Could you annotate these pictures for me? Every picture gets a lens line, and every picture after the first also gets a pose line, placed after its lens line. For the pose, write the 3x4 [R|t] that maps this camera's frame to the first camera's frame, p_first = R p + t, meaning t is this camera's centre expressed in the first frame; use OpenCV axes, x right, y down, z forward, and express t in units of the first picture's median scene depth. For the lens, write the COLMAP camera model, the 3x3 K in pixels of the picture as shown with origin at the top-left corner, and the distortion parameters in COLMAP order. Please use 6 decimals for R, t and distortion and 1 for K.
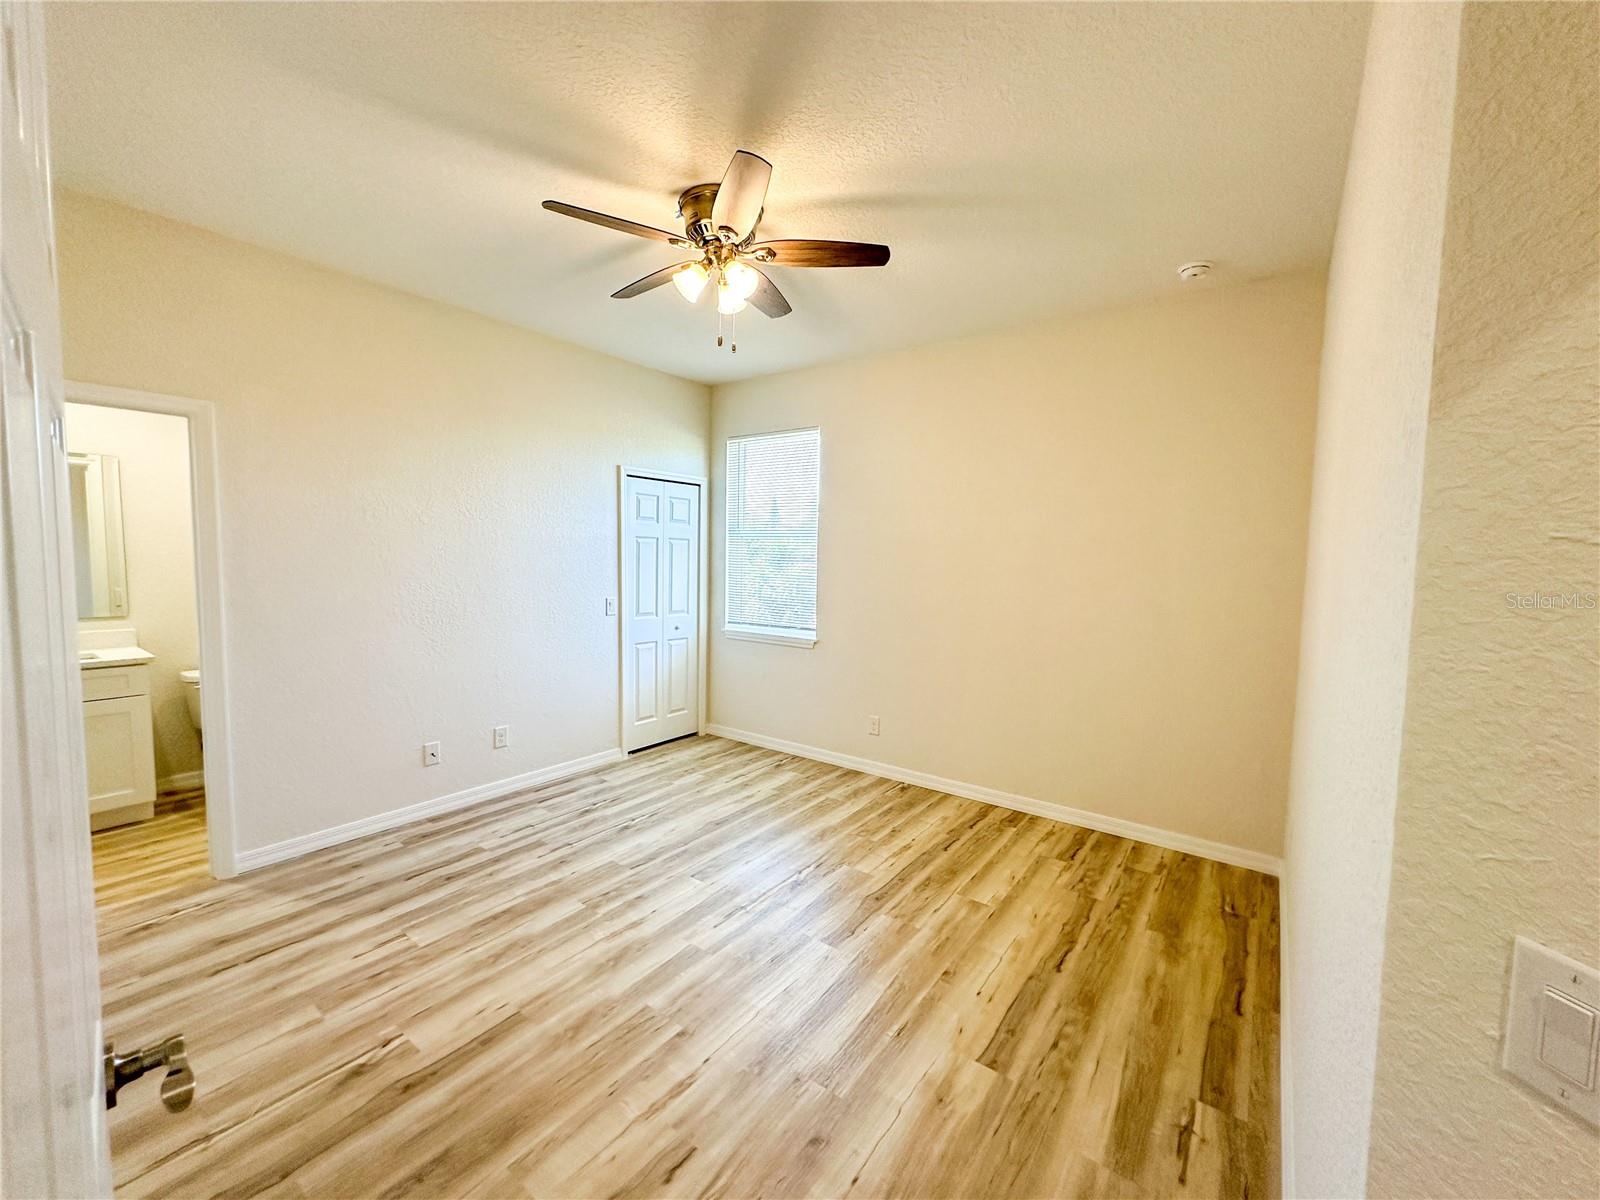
lens RADIAL K [[641.6, 0, 802.6], [0, 641.6, 602.6], [0, 0, 1]] dist [-0.002051, 0.000810]
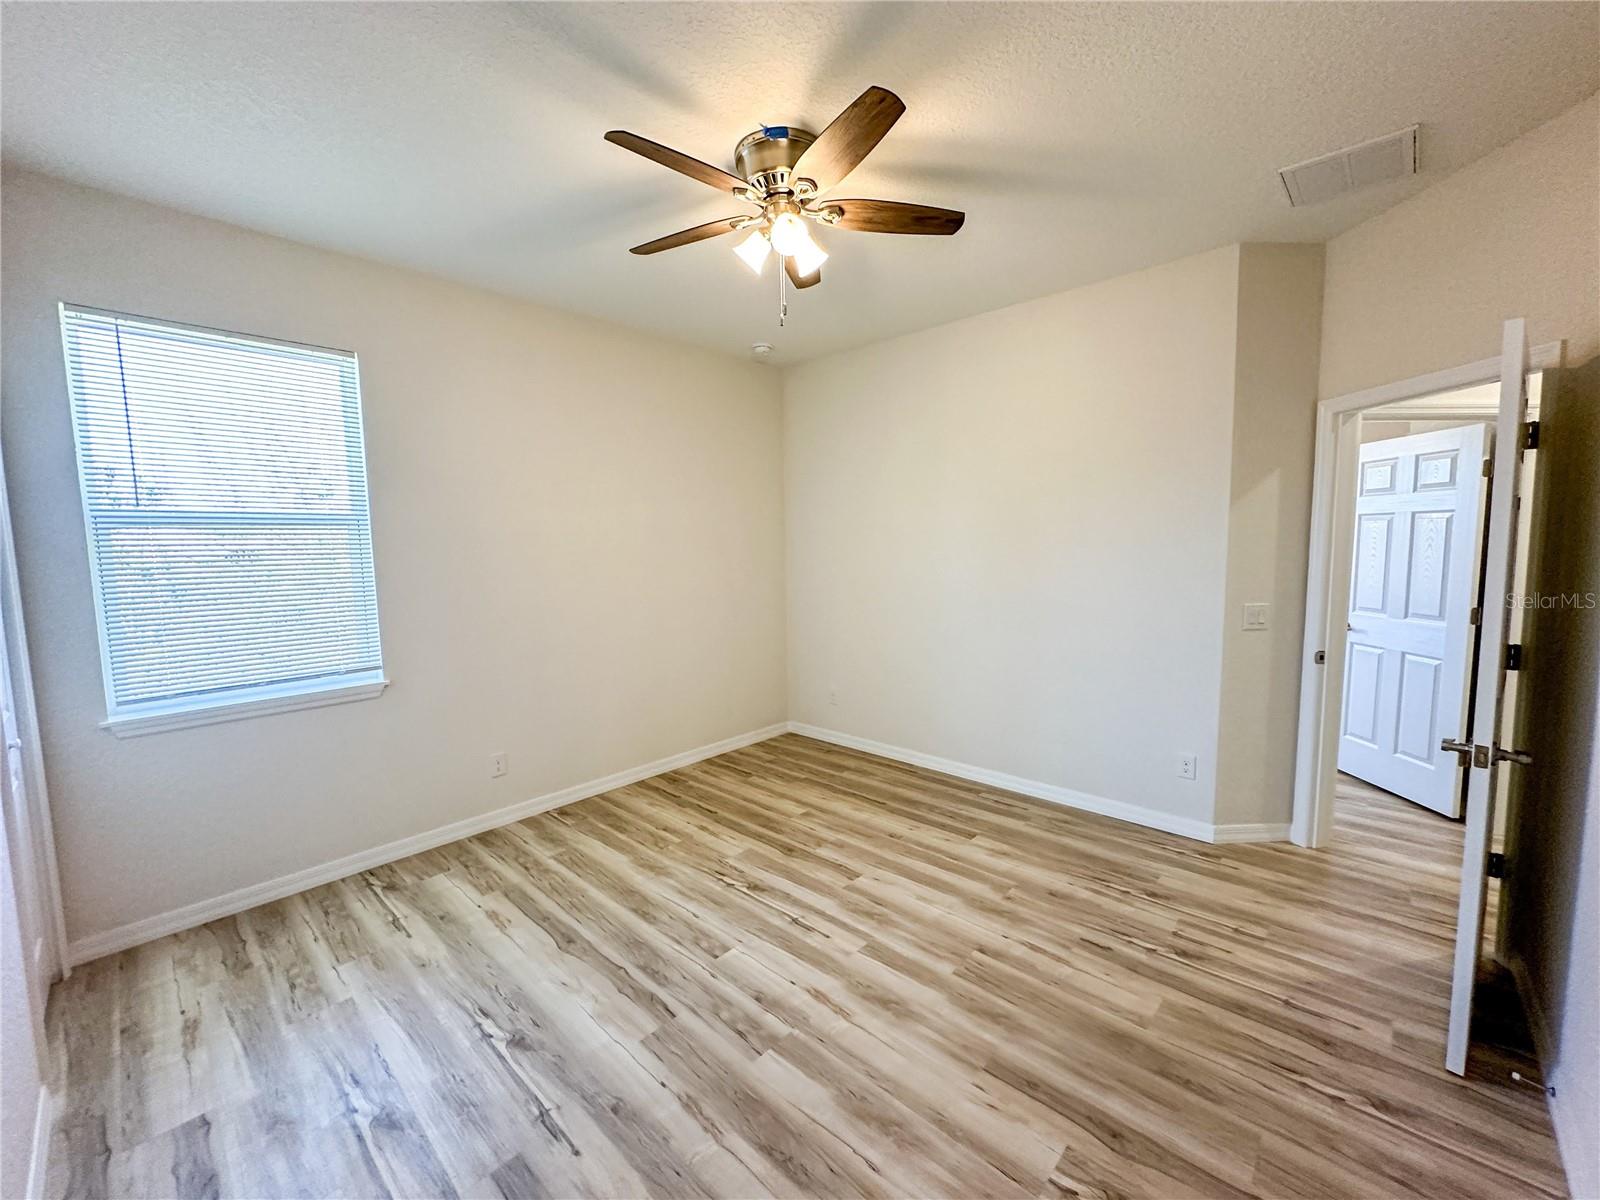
lens RADIAL K [[641.6, 0, 799.6], [0, 641.6, 598.5], [0, 0, 1]] dist [-0.002051, 0.000810]
pose [[0.112063, -0.107804, 0.987836, -0.914800], [0.091912, 0.990961, 0.097718, -0.082835], [-0.989441, 0.079843, 0.120958, 0.782956]]
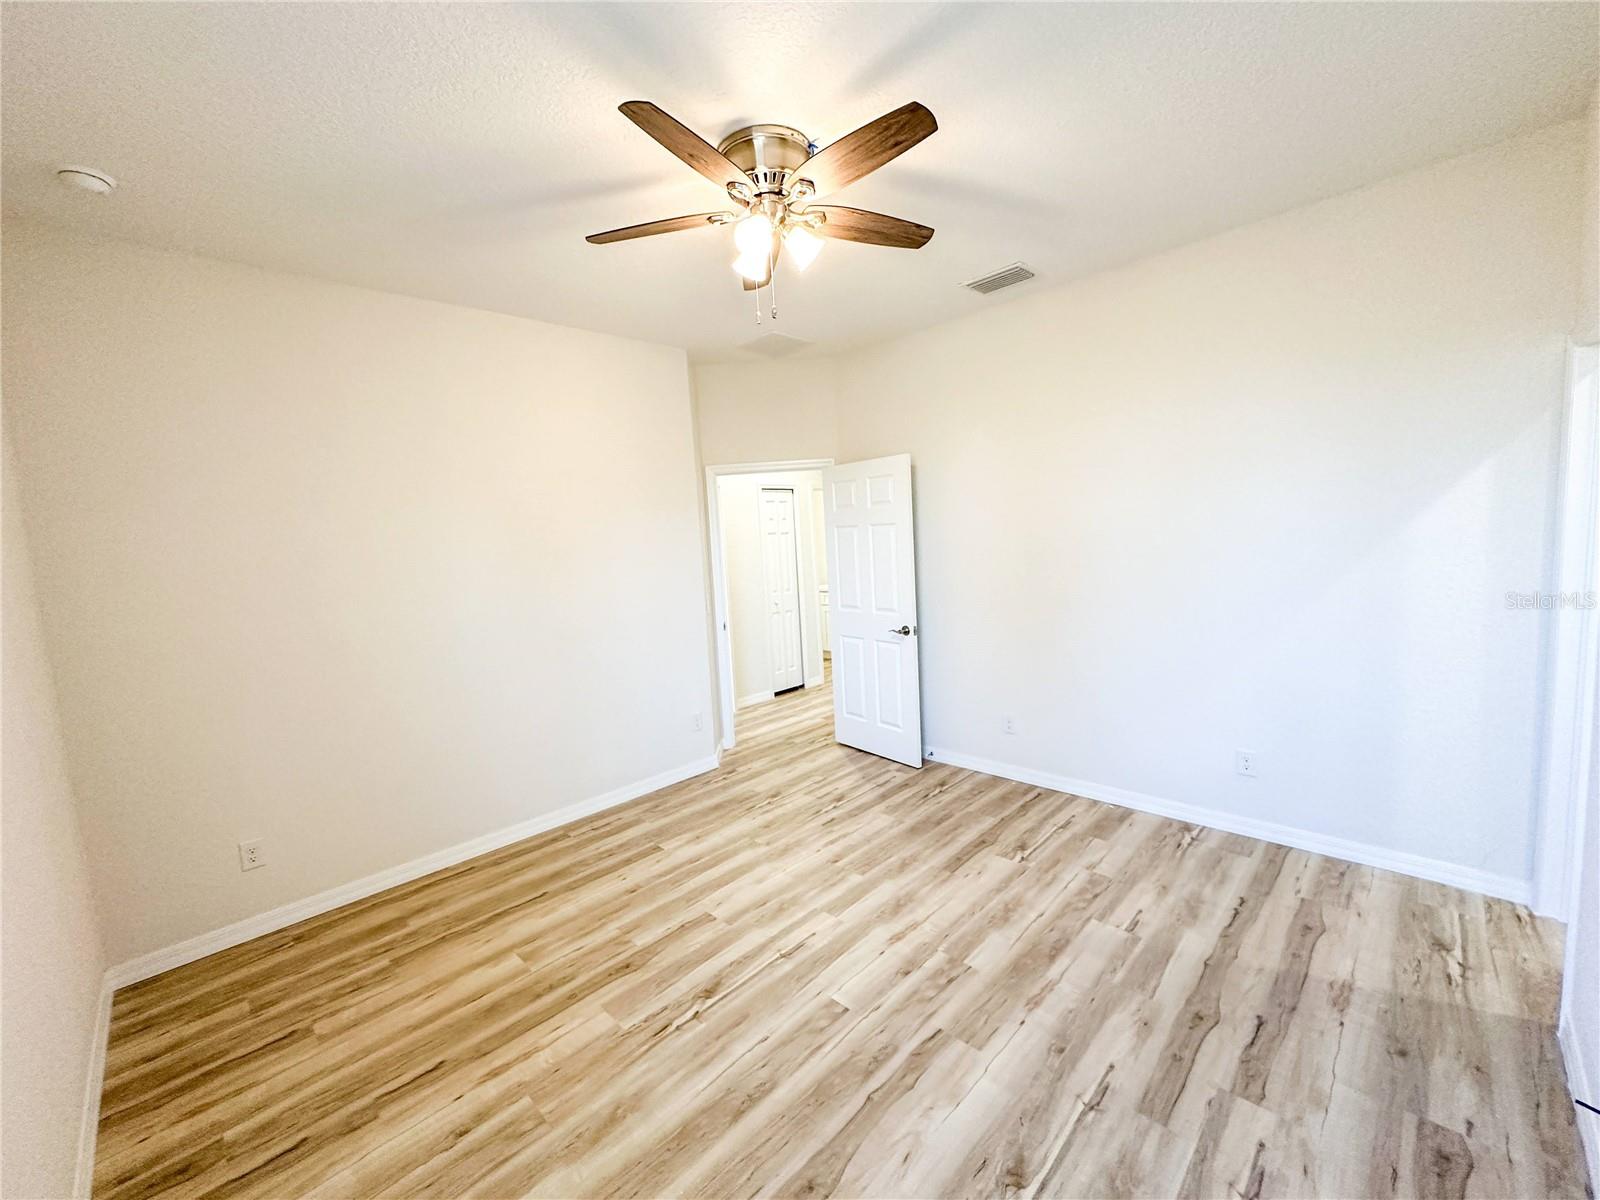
lens RADIAL K [[641.6, 0, 803.9], [0, 641.6, 596.3], [0, 0, 1]] dist [-0.002051, 0.000810]
pose [[-0.988665, 0.029299, 0.147253, -0.248532], [0.054148, 0.984351, 0.167693, -0.150960], [-0.140036, 0.173766, -0.974780, 1.655687]]
